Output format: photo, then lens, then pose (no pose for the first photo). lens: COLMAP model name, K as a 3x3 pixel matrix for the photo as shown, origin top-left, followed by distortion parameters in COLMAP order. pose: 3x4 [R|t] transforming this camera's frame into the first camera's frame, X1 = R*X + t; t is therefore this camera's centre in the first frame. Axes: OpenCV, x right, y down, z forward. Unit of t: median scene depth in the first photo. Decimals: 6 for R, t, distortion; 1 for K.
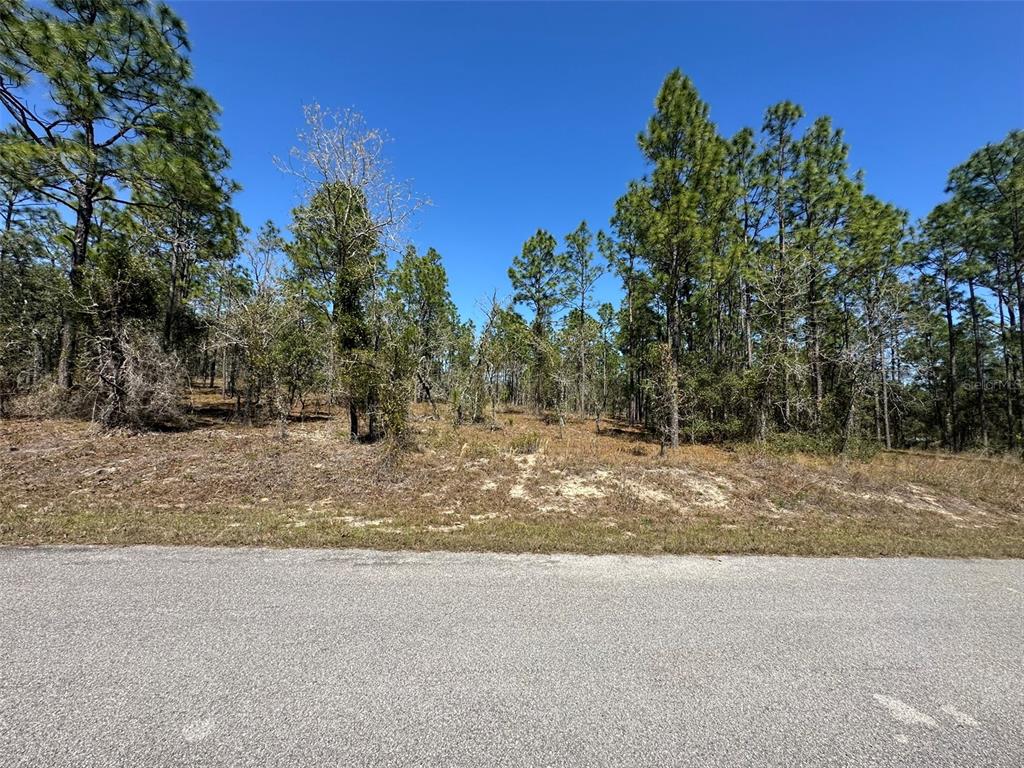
lens RADIAL K [[410.4, 0, 513.6], [0, 410.4, 381.0], [0, 0, 1]] dist [-0.004461, 0.000902]
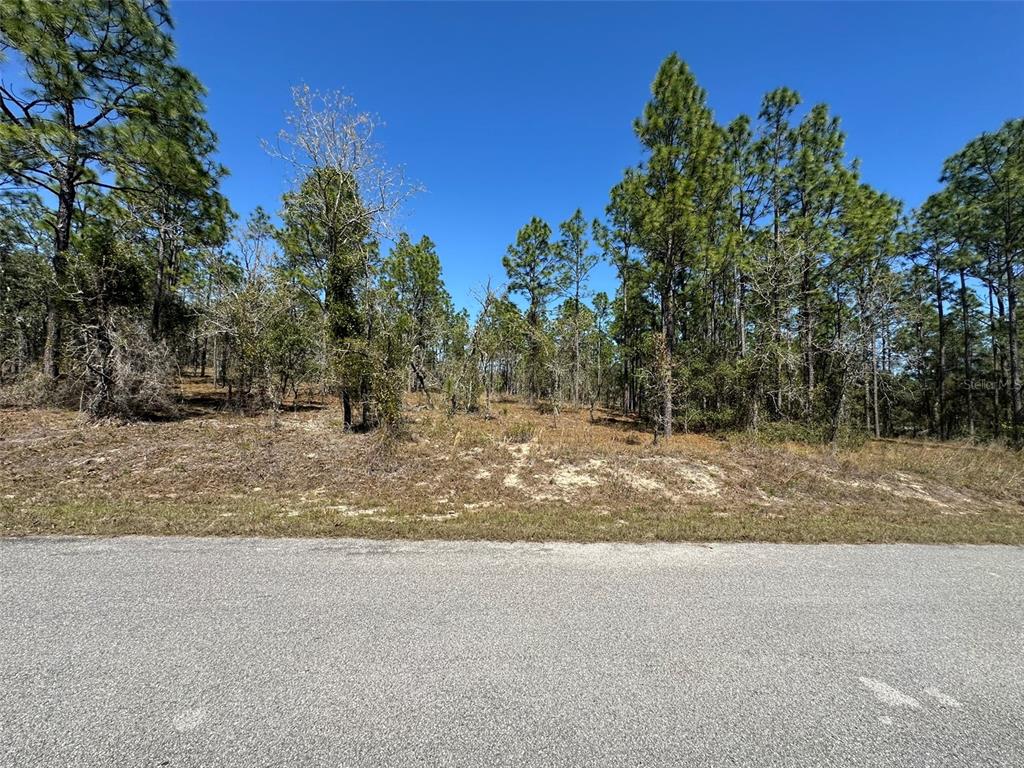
lens RADIAL K [[410.4, 0, 513.5], [0, 410.4, 381.0], [0, 0, 1]] dist [-0.004461, 0.000902]
pose [[0.999915, 0.000357, 0.013024, 0.000806], [-0.000689, 0.999674, 0.025524, 0.000425], [-0.013011, -0.025531, 0.999589, 0.001966]]
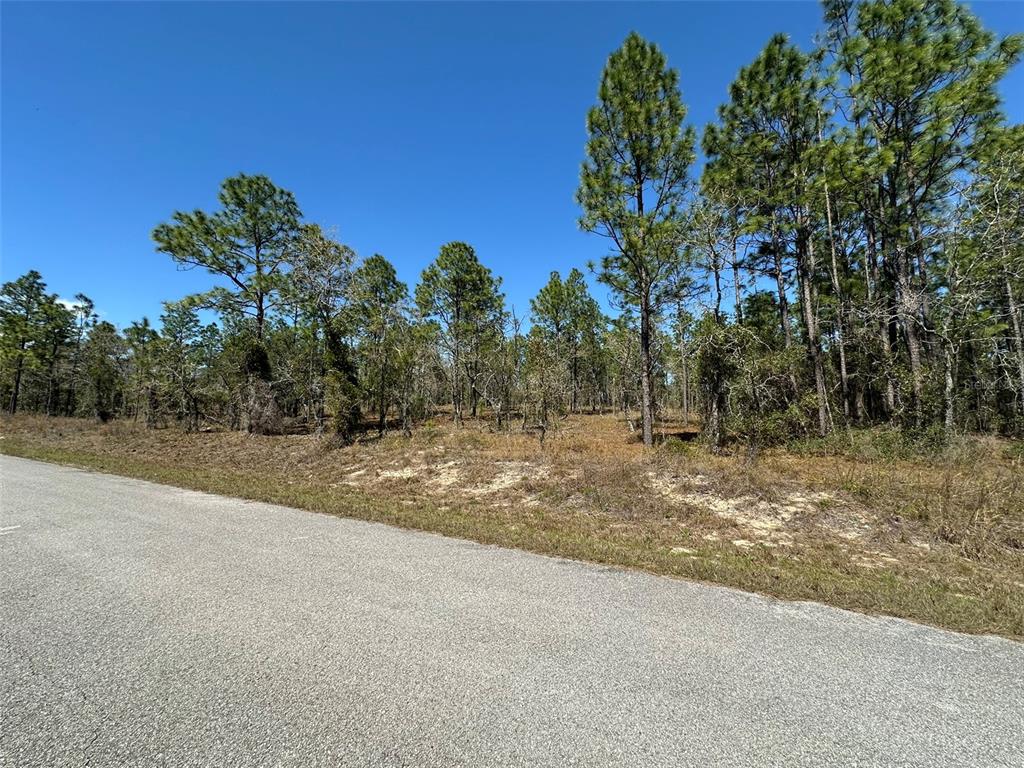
lens RADIAL K [[410.4, 0, 513.8], [0, 410.4, 382.2], [0, 0, 1]] dist [-0.004461, 0.000902]
pose [[0.819912, -0.093896, -0.564736, 0.651890], [0.072957, 0.995552, -0.059604, 0.052599], [0.567821, 0.007669, 0.823116, 0.108674]]
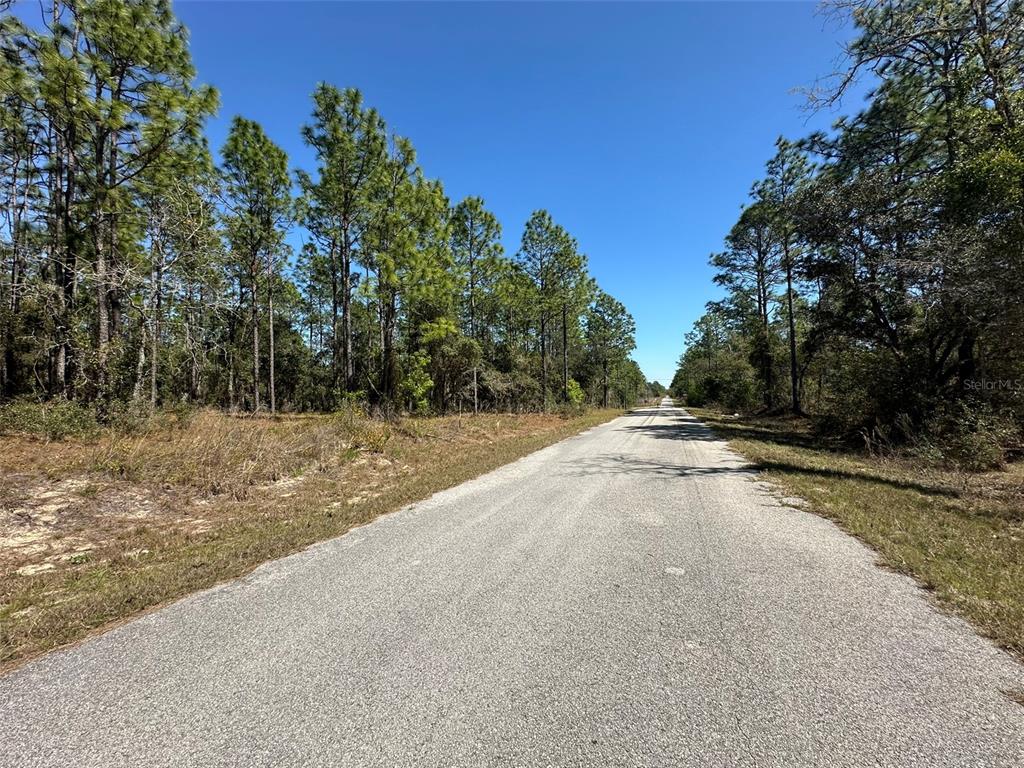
lens RADIAL K [[410.4, 0, 513.2], [0, 410.4, 384.1], [0, 0, 1]] dist [-0.004461, 0.000902]
pose [[0.448623, -0.022374, 0.893441, 0.513754], [-0.041365, 0.998095, 0.045765, 0.051426], [-0.892763, -0.057488, 0.446843, 0.156984]]
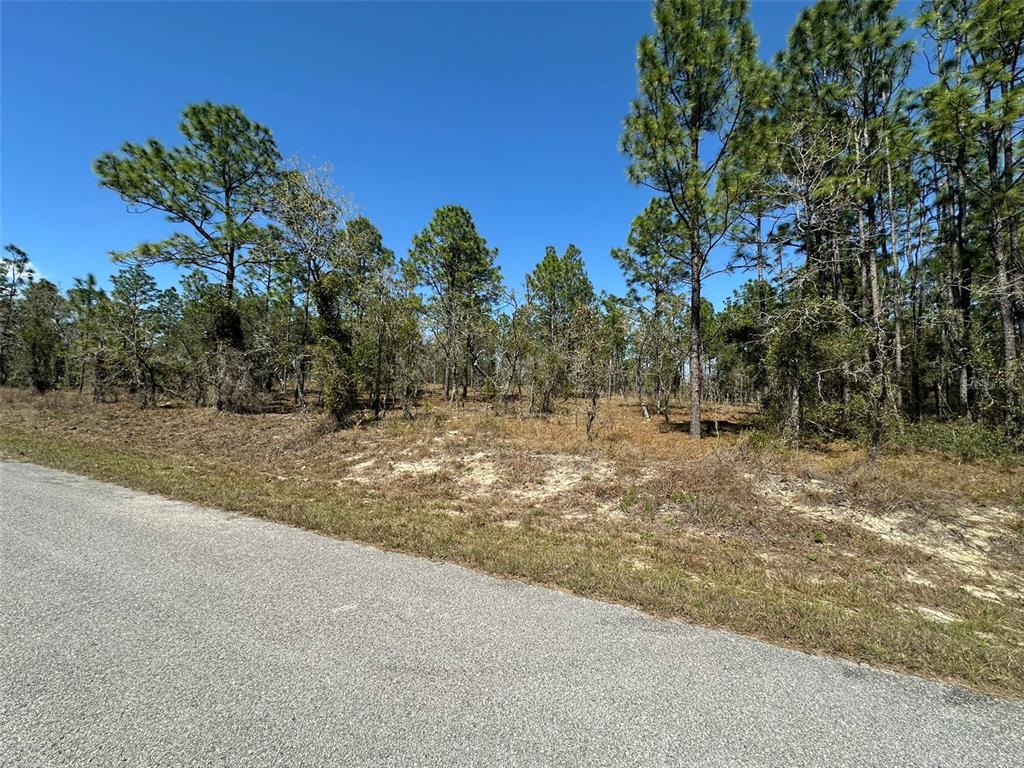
lens RADIAL K [[410.4, 0, 514.0], [0, 410.4, 382.1], [0, 0, 1]] dist [-0.004461, 0.000902]
pose [[0.855828, -0.045031, -0.515297, 0.492736], [0.046069, 0.998880, -0.010777, 0.047369], [0.515206, -0.014516, 0.856944, 0.160331]]
